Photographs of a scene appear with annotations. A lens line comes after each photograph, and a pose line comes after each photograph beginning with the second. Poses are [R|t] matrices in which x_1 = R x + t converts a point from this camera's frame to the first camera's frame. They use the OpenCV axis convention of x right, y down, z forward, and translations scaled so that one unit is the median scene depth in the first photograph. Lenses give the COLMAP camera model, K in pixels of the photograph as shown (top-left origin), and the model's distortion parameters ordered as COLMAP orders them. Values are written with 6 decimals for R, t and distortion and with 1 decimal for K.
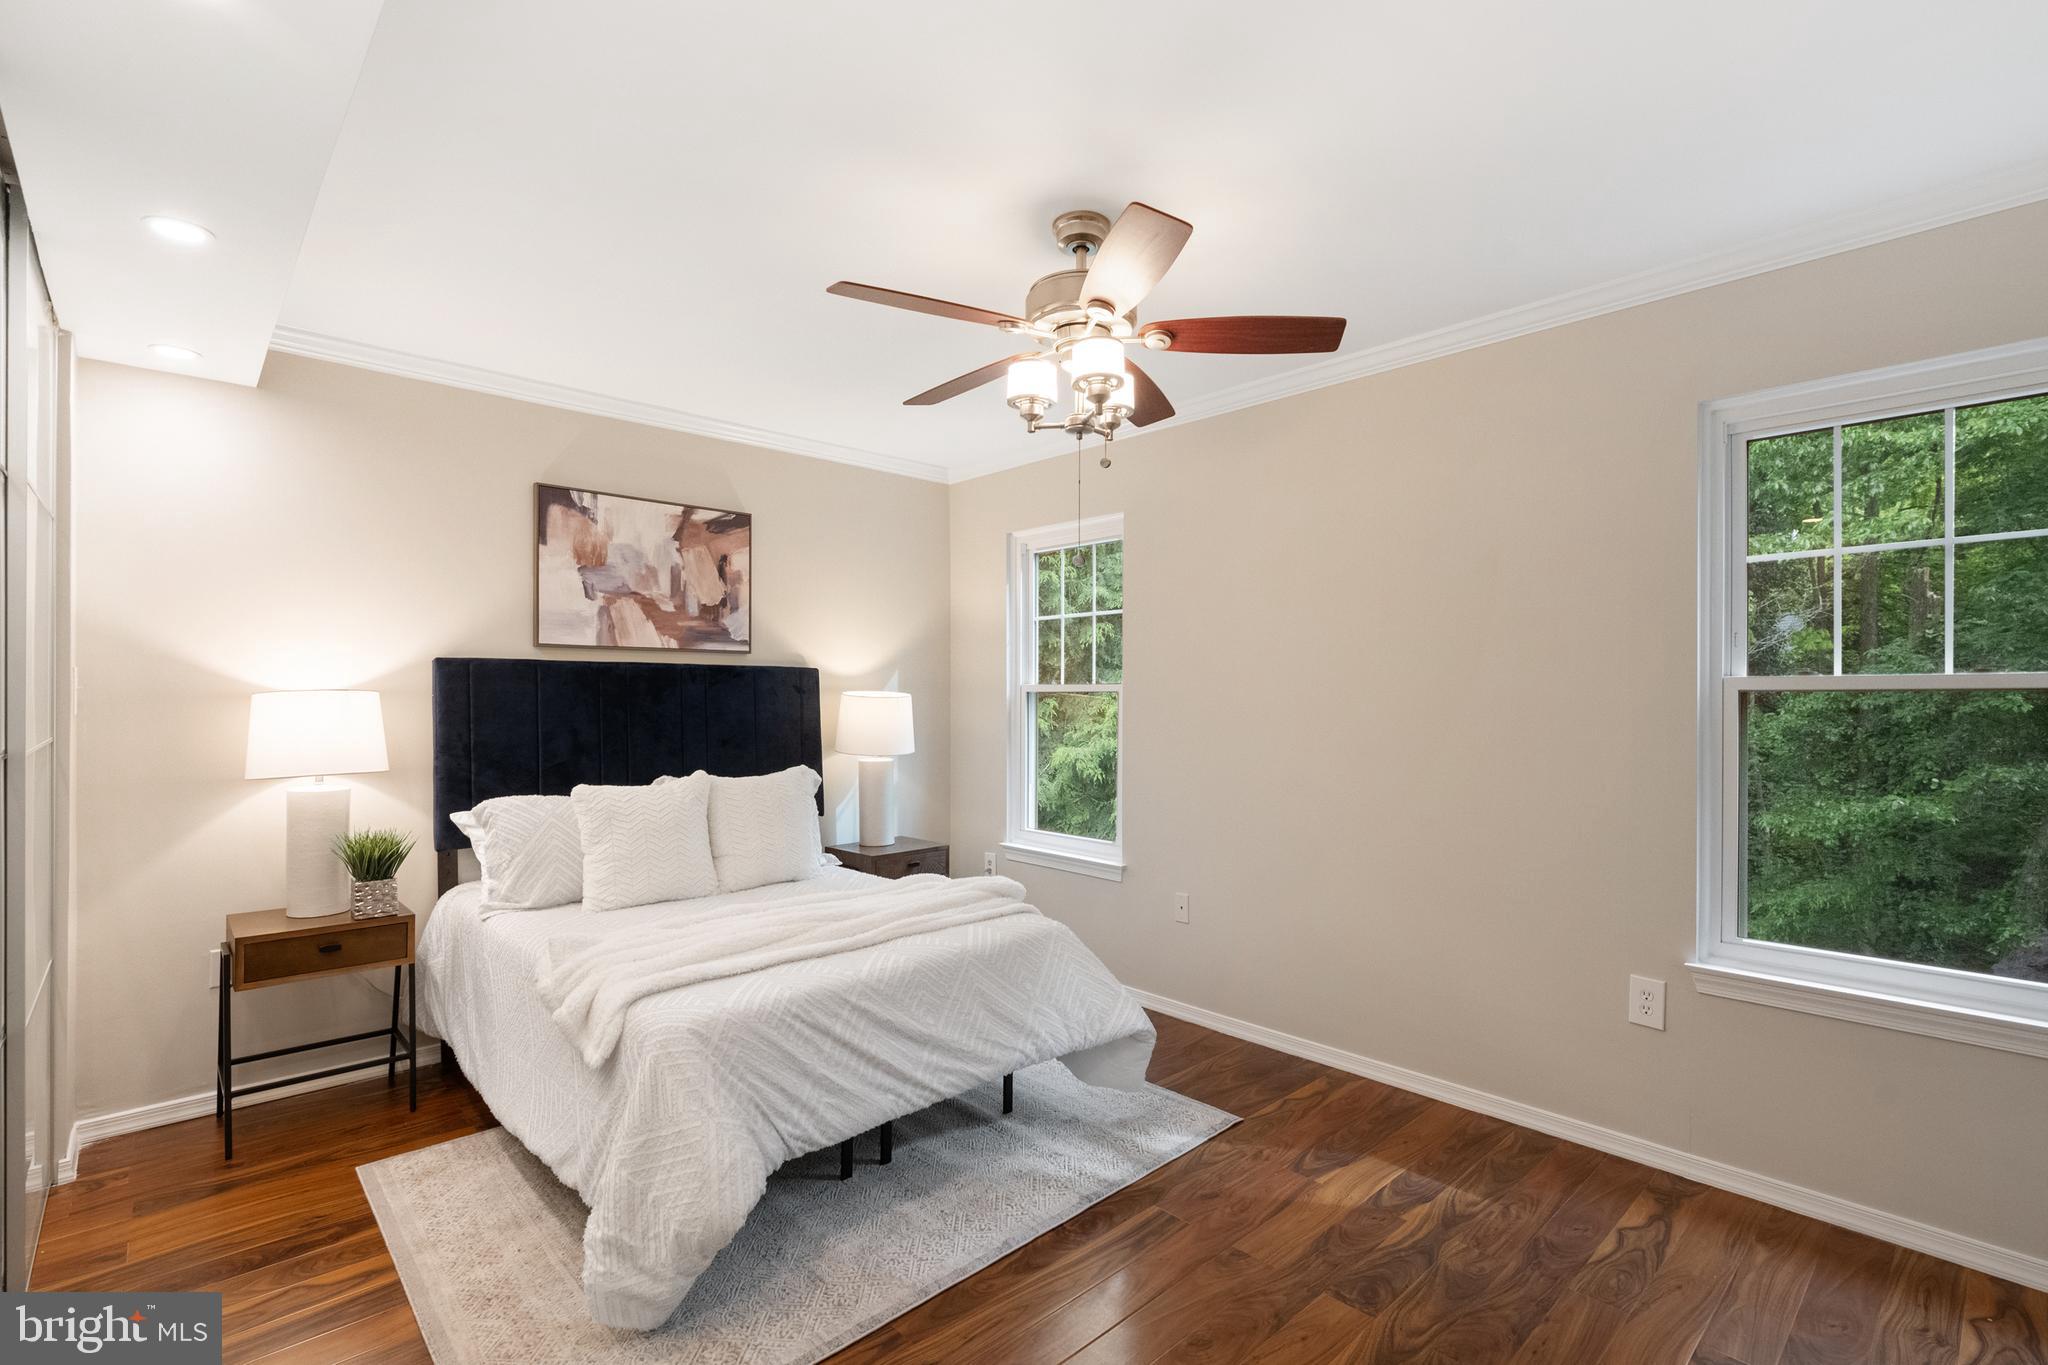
lens RADIAL K [[940.0, 0, 1021.4], [0, 940.0, 713.9], [0, 0, 1]] dist [-0.000046, 0.000073]
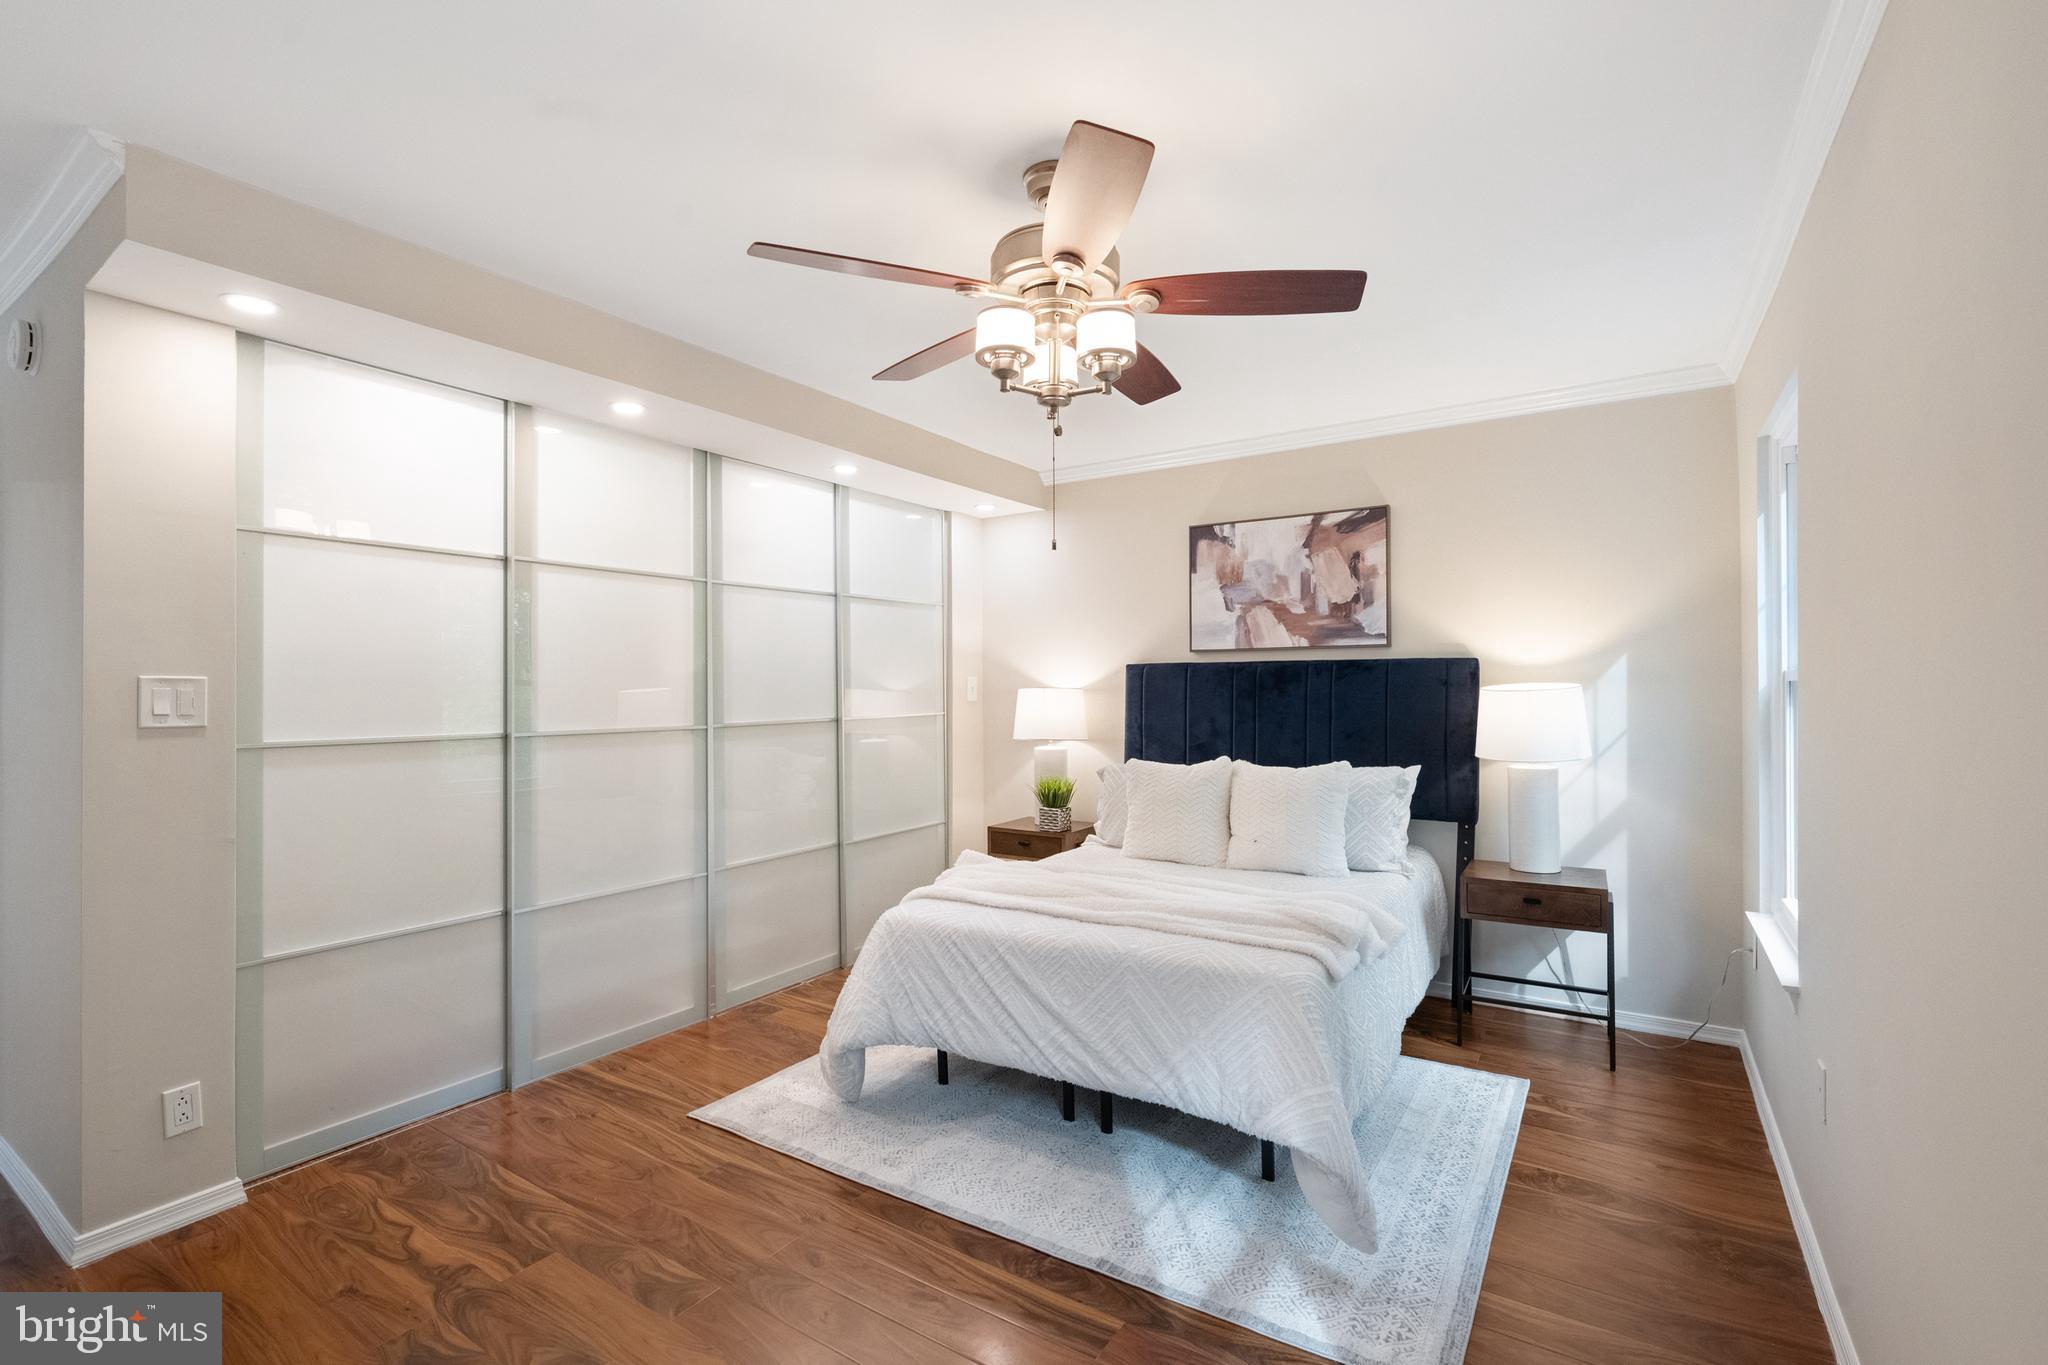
lens RADIAL K [[867.9, 0, 1099.0], [0, 867.9, 702.1], [0, 0, 1]] dist [-0.001637, -0.000062]
pose [[0.280889, 0.013066, -0.959651, 0.566720], [-0.012264, 0.999875, 0.010024, -0.012660], [0.959662, 0.008953, 0.281014, 0.512329]]
